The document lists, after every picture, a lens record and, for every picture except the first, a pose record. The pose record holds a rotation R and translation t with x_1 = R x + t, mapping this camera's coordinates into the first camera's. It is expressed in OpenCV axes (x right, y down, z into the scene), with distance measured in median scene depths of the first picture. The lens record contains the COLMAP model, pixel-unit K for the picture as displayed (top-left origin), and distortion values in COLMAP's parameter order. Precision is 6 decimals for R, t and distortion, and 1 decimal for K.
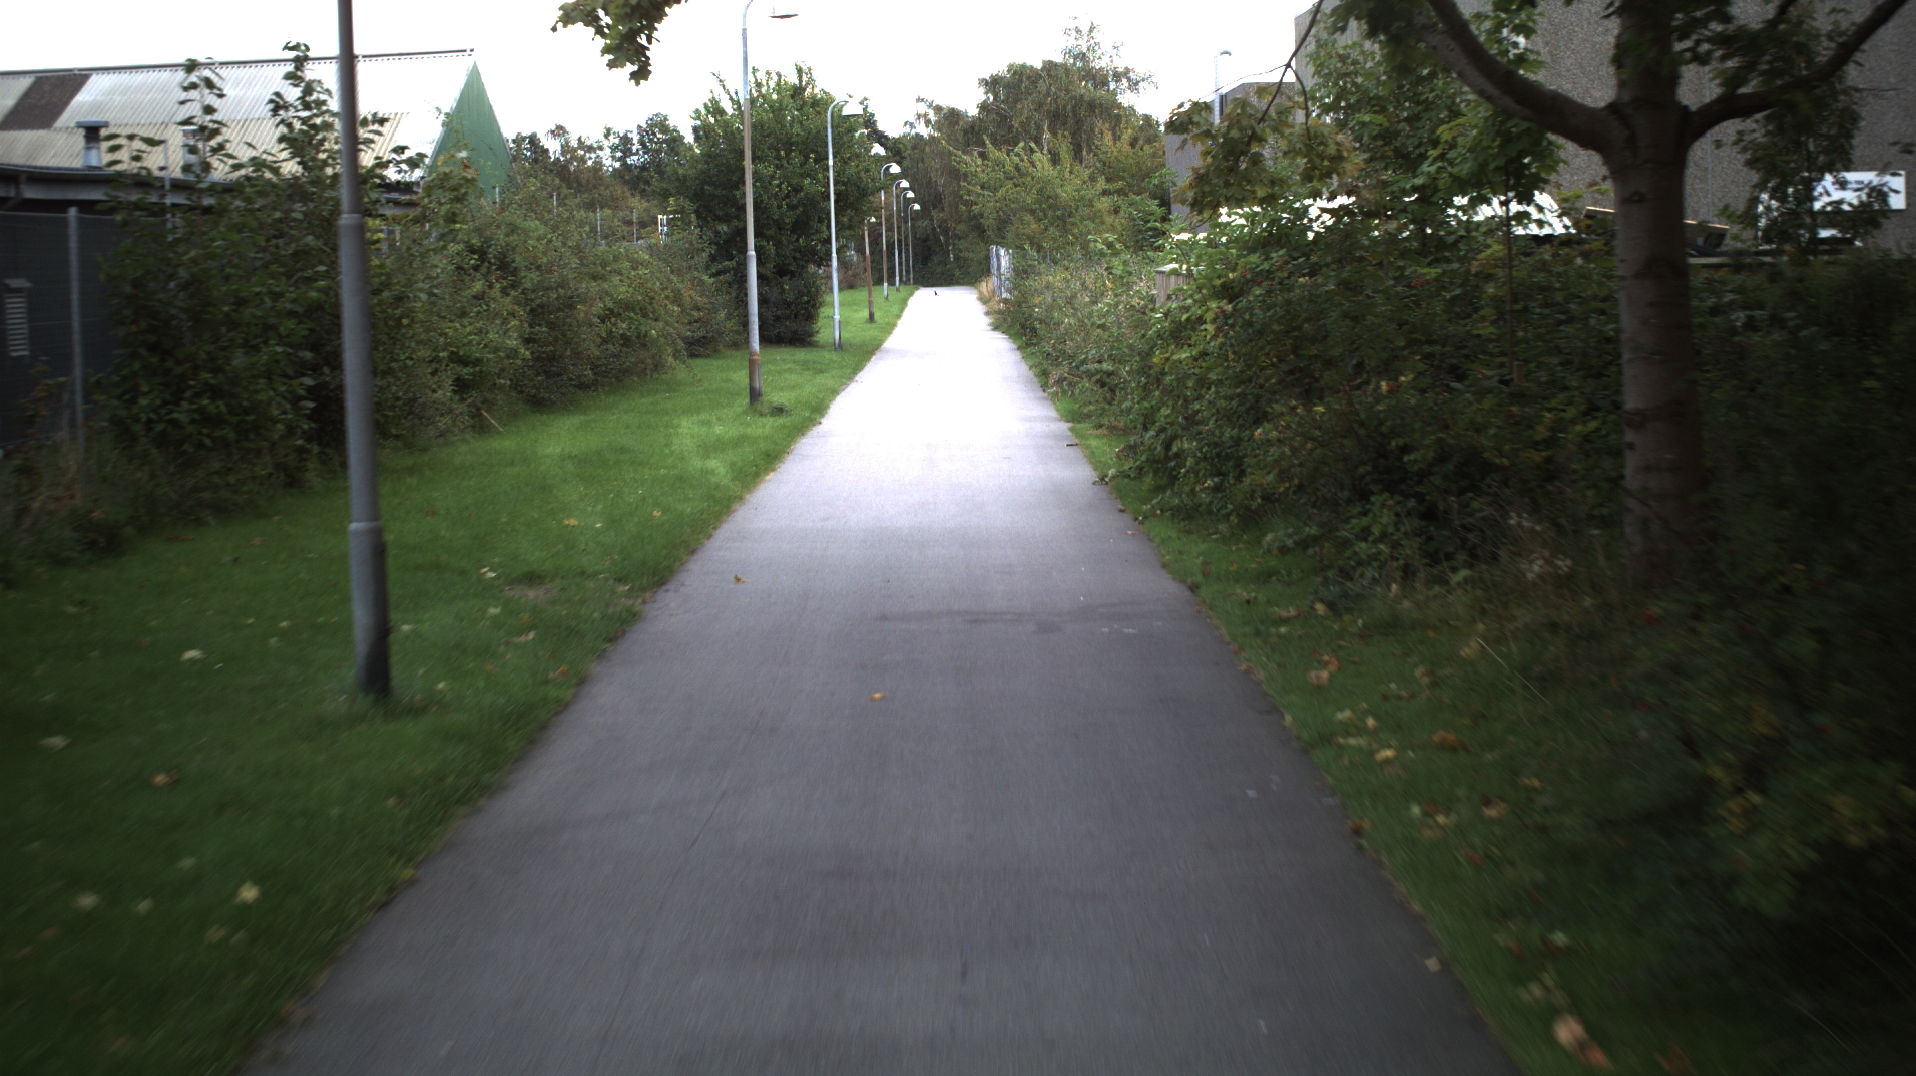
lens RADIAL K [[3472.8, 0, 958.0], [0, 3472.8, 538.0], [0, 0, 1]] dist [-0.224536, 0.038365]
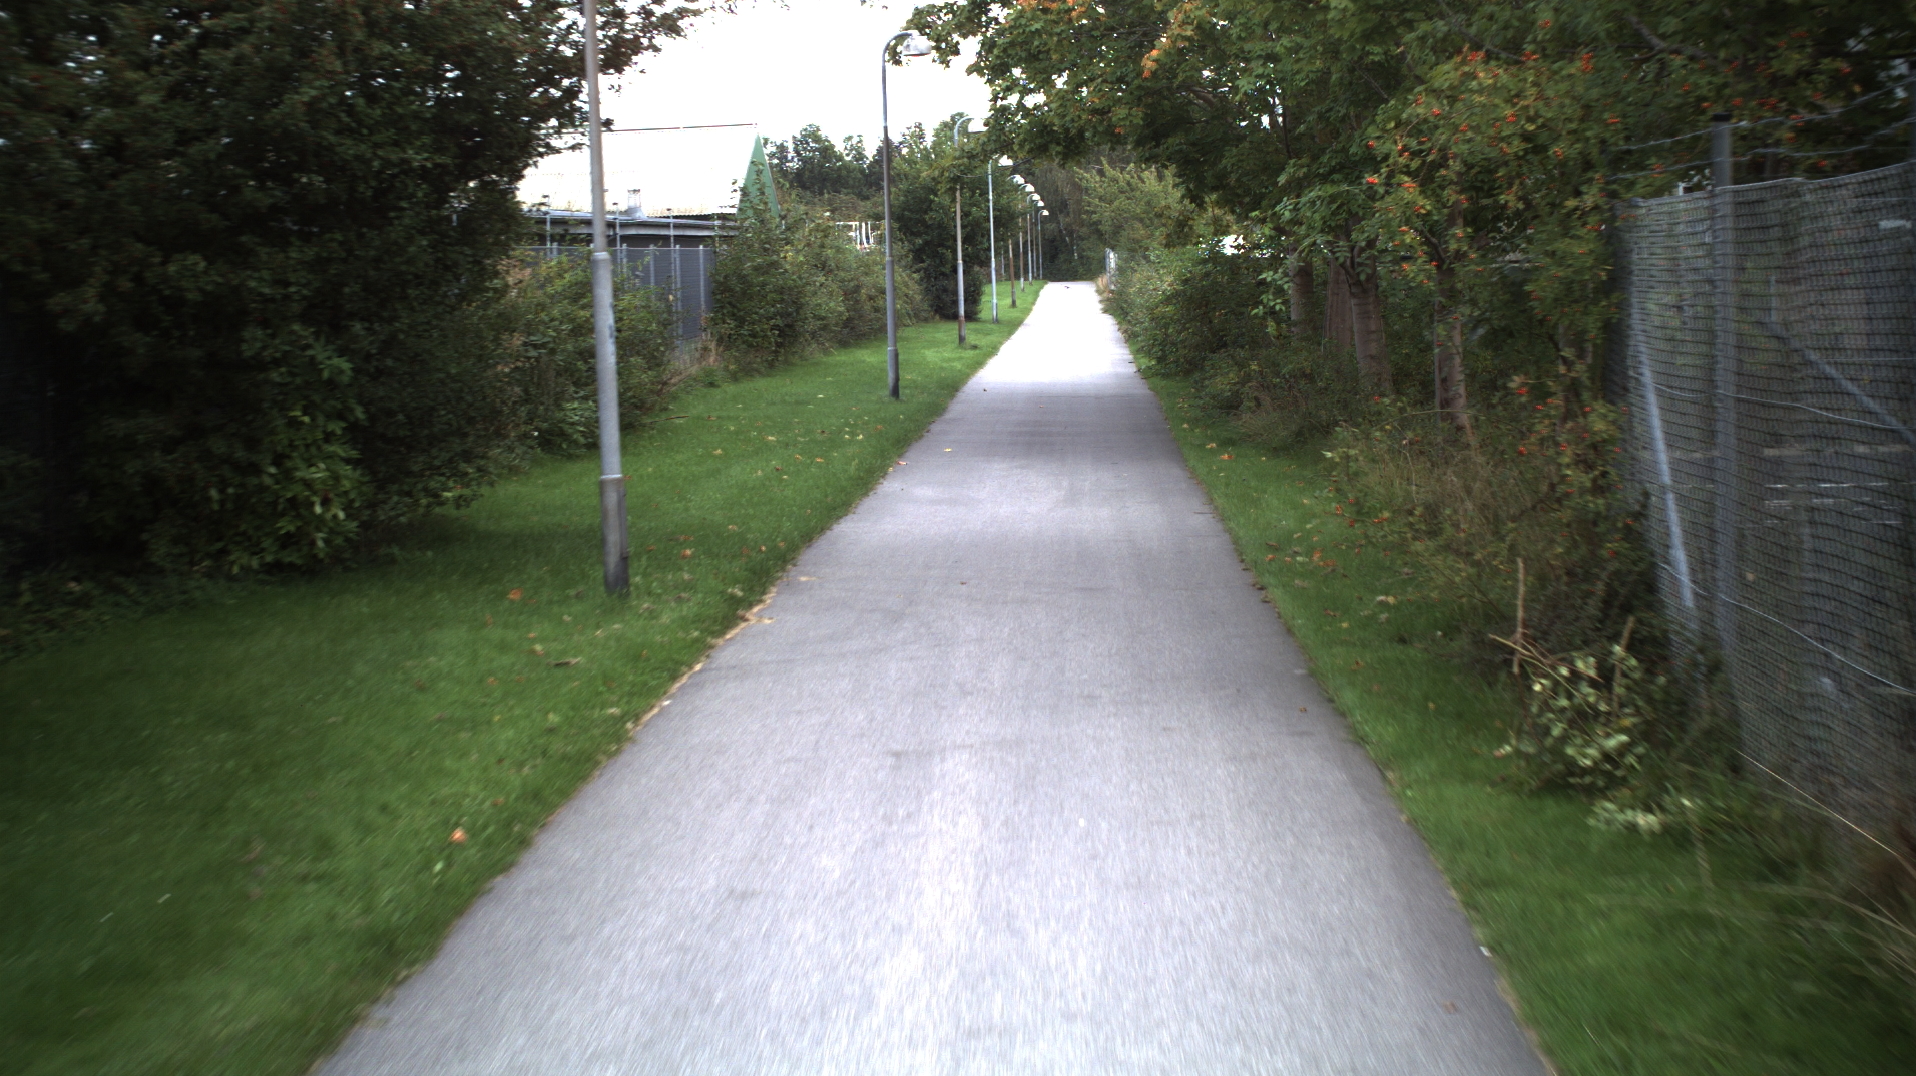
lens RADIAL K [[3472.8, 0, 958.0], [0, 3472.8, 538.0], [0, 0, 1]] dist [-0.224536, 0.038365]
pose [[0.999339, 0.003283, -0.036203, 0.001619], [-0.003236, 0.999994, 0.001361, 0.016403], [0.036207, -0.001243, 0.999344, -0.222068]]
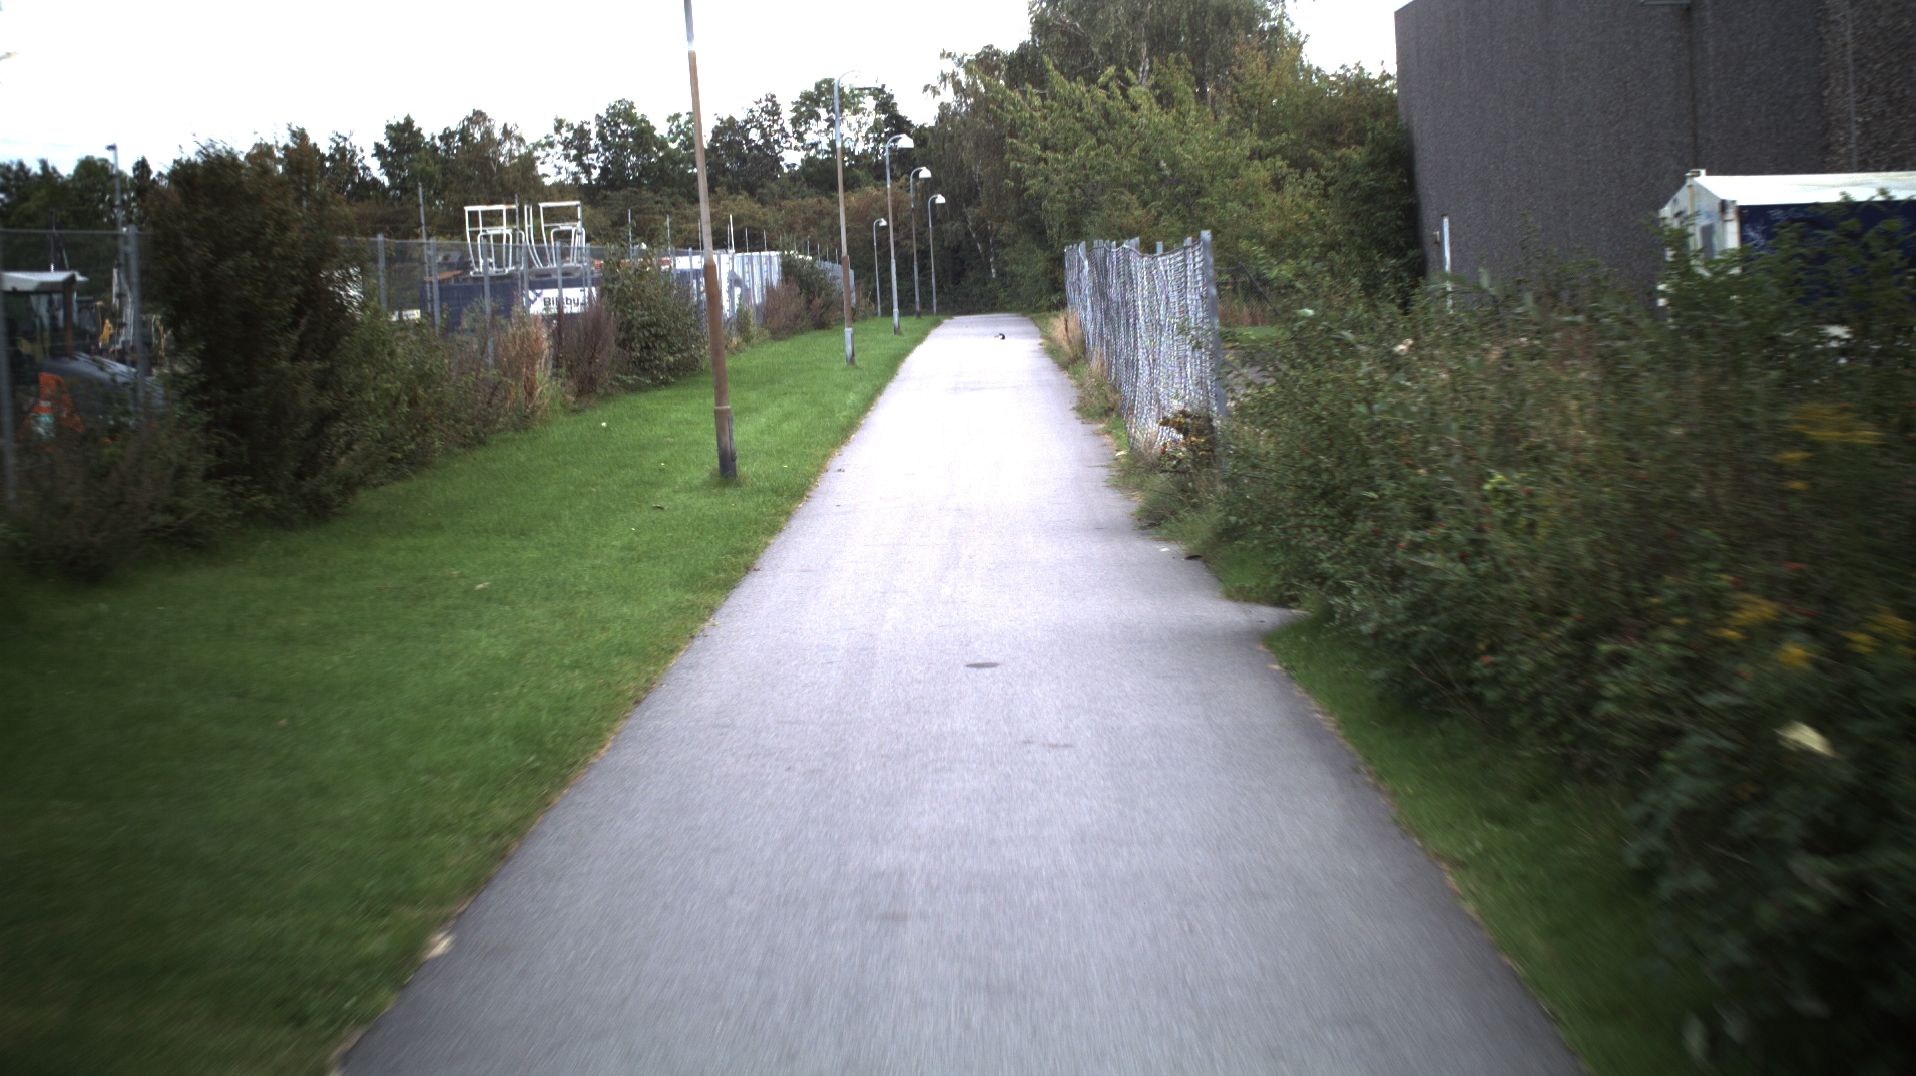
lens RADIAL K [[3472.8, 0, 958.0], [0, 3472.8, 538.0], [0, 0, 1]] dist [-0.224536, 0.038365]
pose [[0.999745, -0.017826, -0.013870, -0.000252], [0.017756, 0.999829, -0.005140, -0.035212], [0.013959, 0.004892, 0.999891, 0.442043]]
